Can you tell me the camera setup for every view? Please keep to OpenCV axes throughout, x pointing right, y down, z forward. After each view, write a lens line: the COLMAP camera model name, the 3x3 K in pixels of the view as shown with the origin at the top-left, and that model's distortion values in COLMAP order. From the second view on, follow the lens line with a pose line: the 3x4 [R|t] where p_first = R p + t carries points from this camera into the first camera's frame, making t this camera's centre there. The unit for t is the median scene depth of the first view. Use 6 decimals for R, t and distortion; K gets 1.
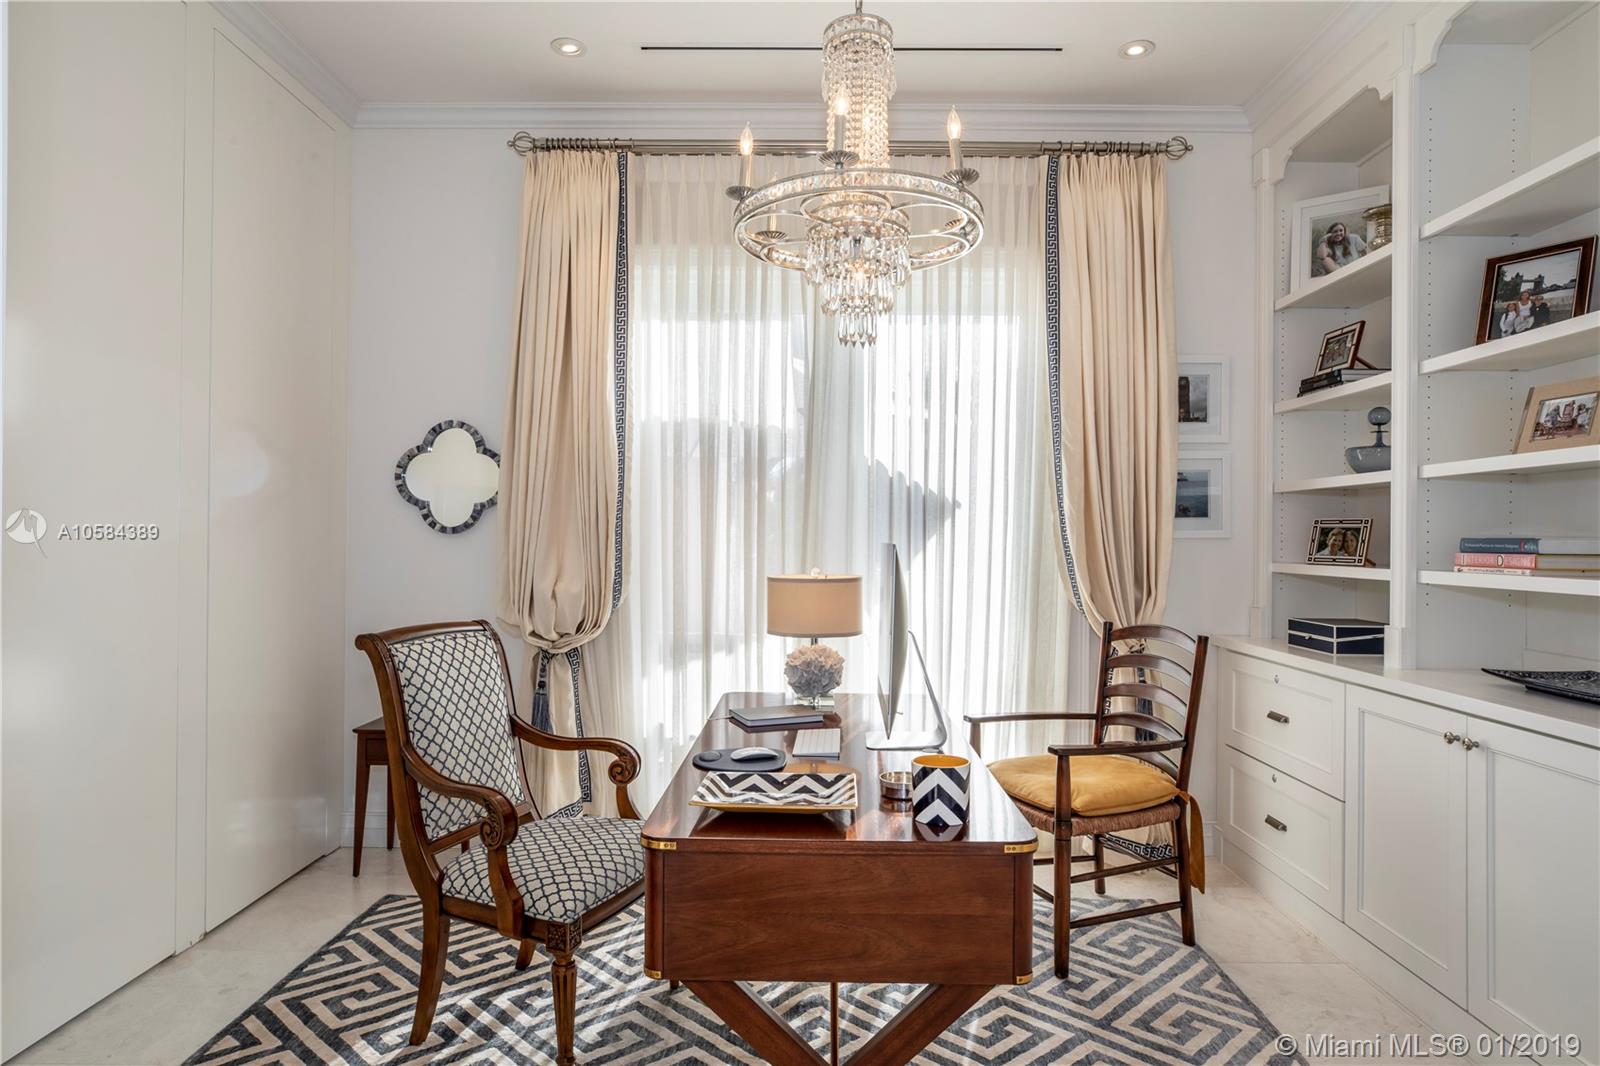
lens RADIAL K [[922.8, 0, 806.2], [0, 922.8, 532.1], [0, 0, 1]] dist [-0.002979, 0.007925]
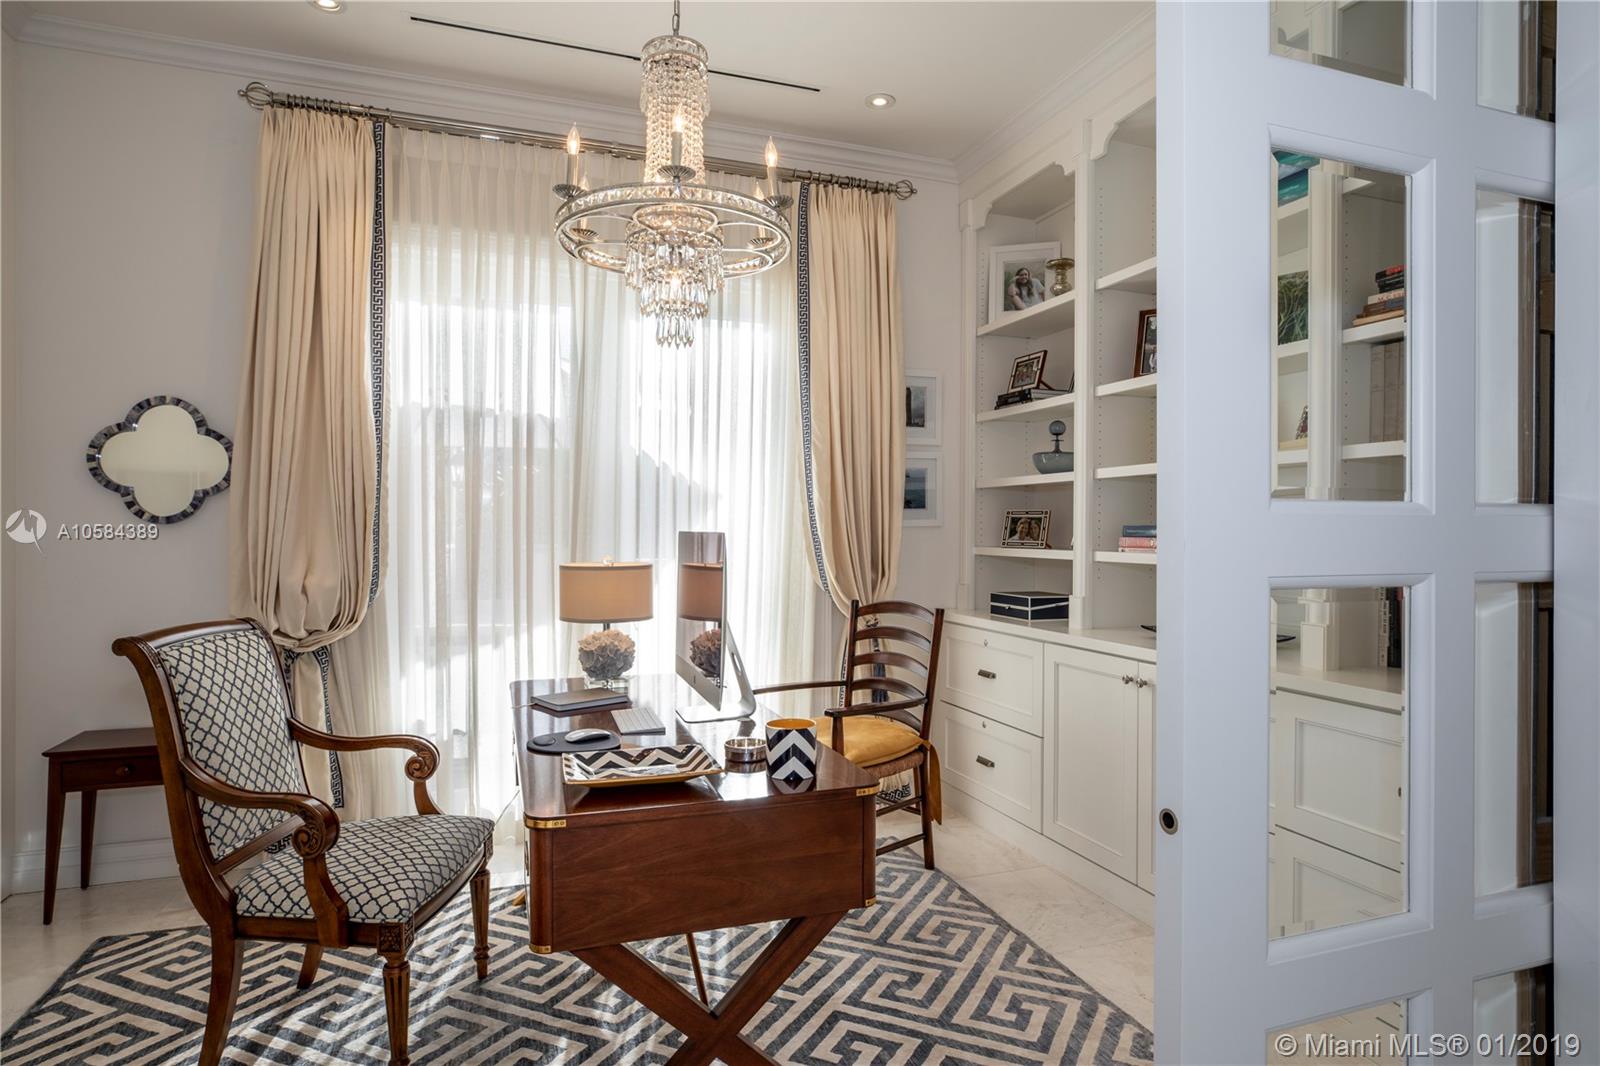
lens RADIAL K [[895.3, 0, 798.0], [0, 895.3, 531.4], [0, 0, 1]] dist [-0.008665, 0.012657]
pose [[0.940450, -0.004932, 0.339896, -0.133125], [0.001189, 0.999936, 0.011219, -0.000048], [-0.339930, -0.010147, 0.940396, -0.019614]]
